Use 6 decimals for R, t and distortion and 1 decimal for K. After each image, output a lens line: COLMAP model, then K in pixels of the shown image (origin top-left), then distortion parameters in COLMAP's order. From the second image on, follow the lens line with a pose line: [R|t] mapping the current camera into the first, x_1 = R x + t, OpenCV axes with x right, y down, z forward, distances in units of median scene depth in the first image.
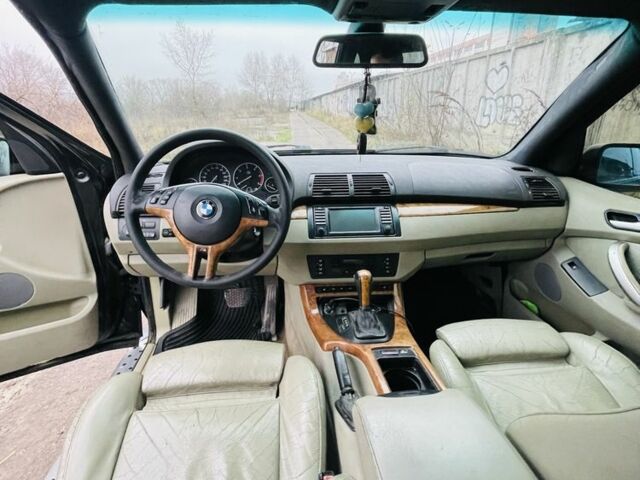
lens RADIAL K [[343.3, 0, 320.0], [0, 343.3, 240.0], [0, 0, 1]] dist [-0.000362, 0.000994]
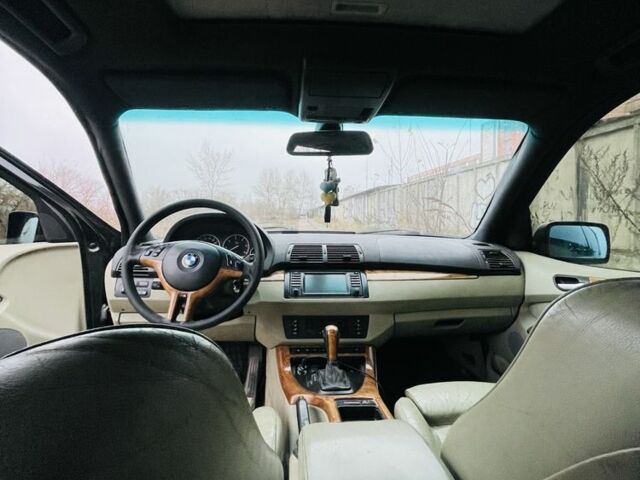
lens RADIAL K [[347.1, 0, 320.0], [0, 347.1, 240.0], [0, 0, 1]] dist [0.001918, -0.001191]
pose [[0.999599, 0.007880, -0.027186, 0.107953], [-0.015568, 0.955203, -0.295543, 0.139833], [0.023639, 0.295848, 0.954943, -0.110822]]
